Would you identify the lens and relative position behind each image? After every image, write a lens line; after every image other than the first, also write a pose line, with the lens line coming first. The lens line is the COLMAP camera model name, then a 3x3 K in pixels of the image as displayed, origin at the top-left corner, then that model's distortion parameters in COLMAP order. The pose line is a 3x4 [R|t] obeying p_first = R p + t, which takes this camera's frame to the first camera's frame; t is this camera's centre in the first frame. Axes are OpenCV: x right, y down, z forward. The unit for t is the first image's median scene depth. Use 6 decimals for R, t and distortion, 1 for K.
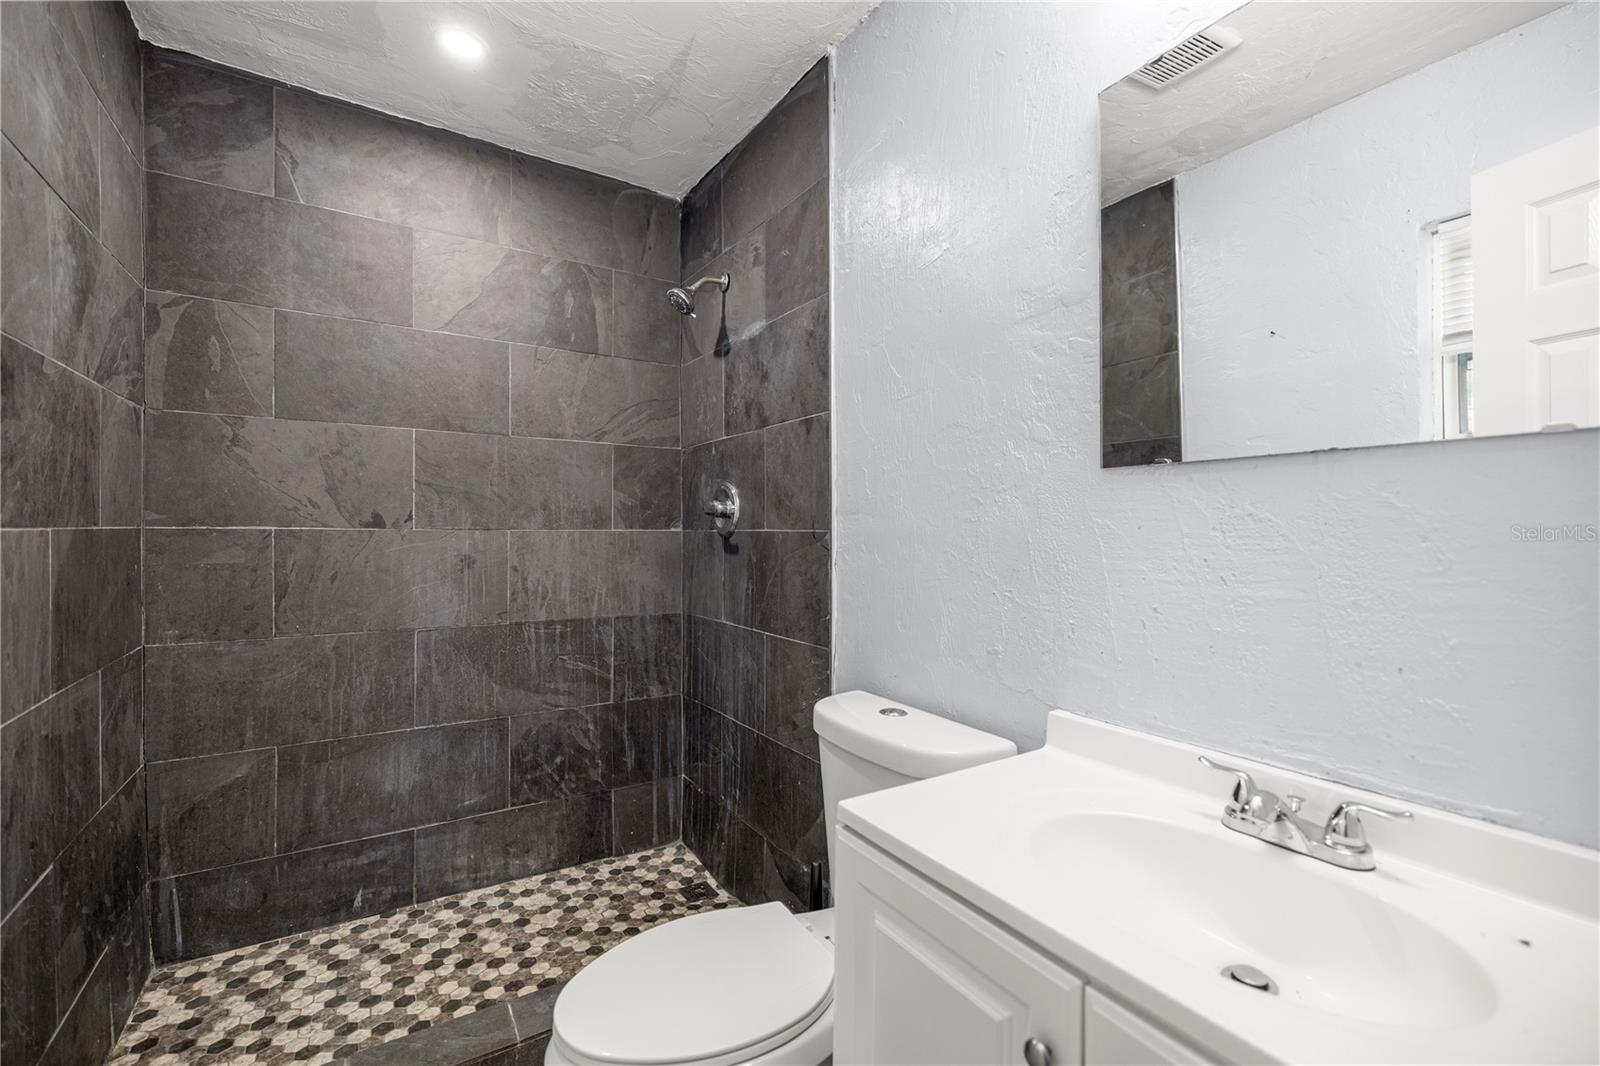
lens RADIAL K [[681.8, 0, 791.9], [0, 681.8, 534.6], [0, 0, 1]] dist [0.000015, -0.000745]
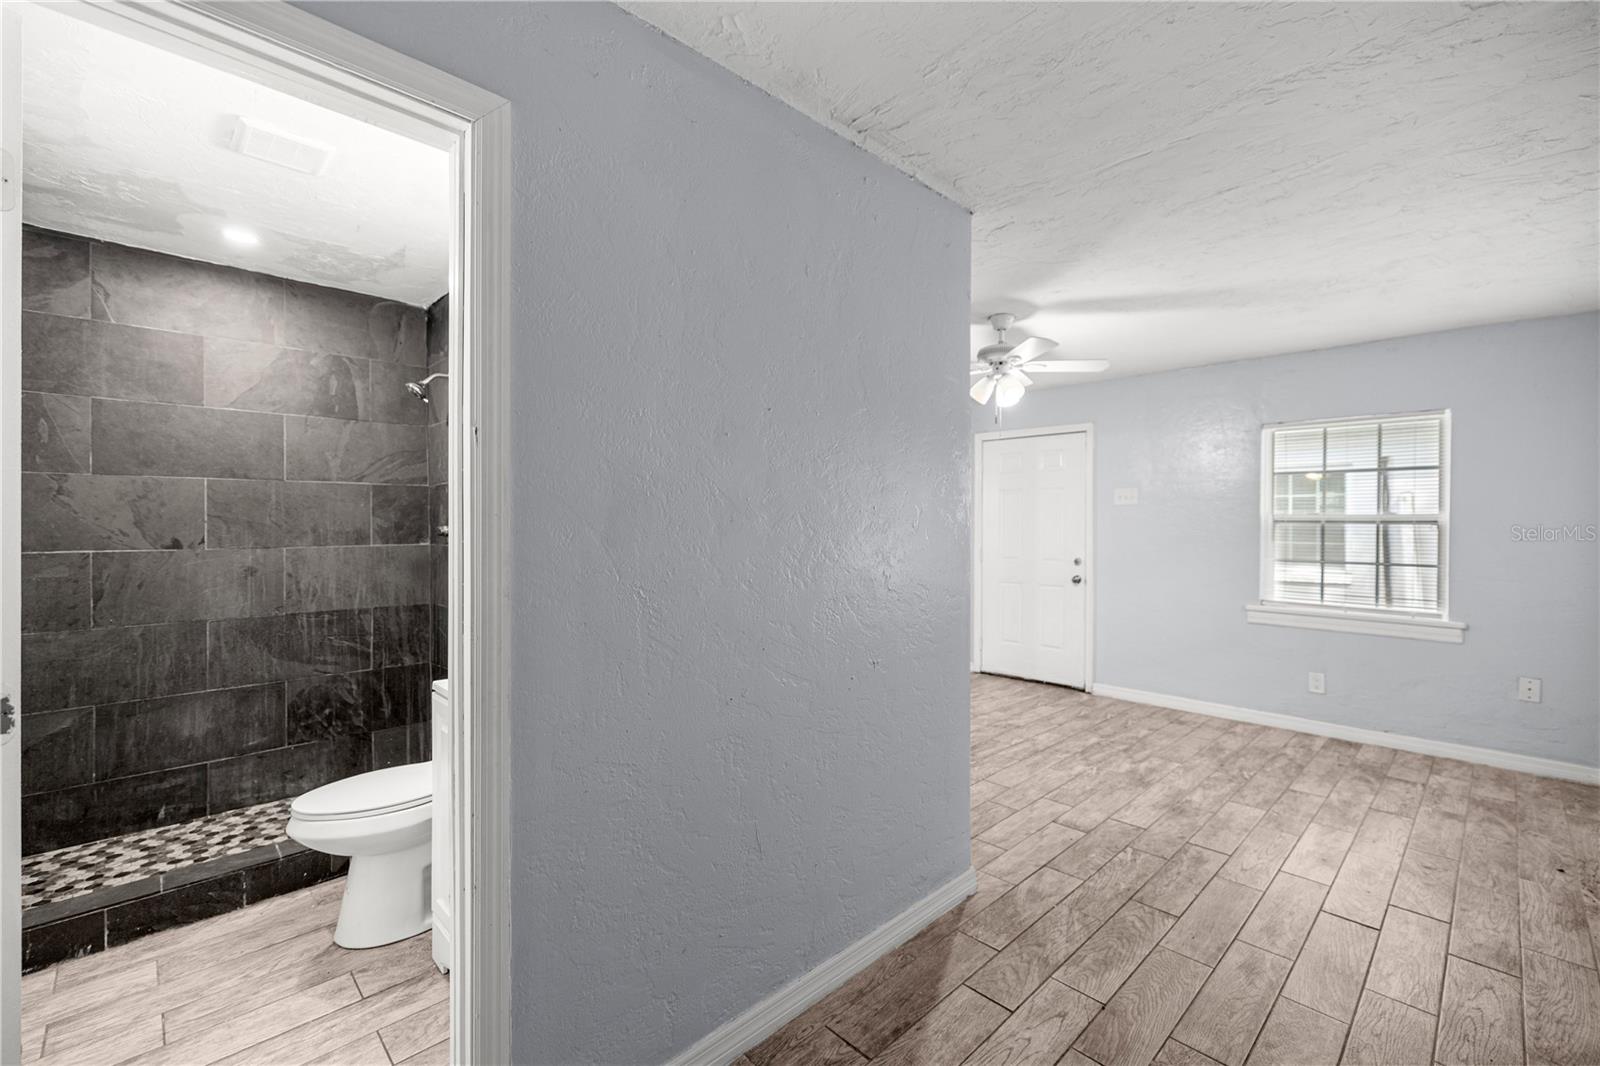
lens RADIAL K [[681.8, 0, 801.5], [0, 681.8, 524.0], [0, 0, 1]] dist [0.000015, -0.000745]
pose [[0.977112, -0.006169, 0.212636, 0.352184], [0.006406, 0.999979, -0.000425, -0.052056], [-0.212629, 0.001777, 0.977131, -0.643698]]
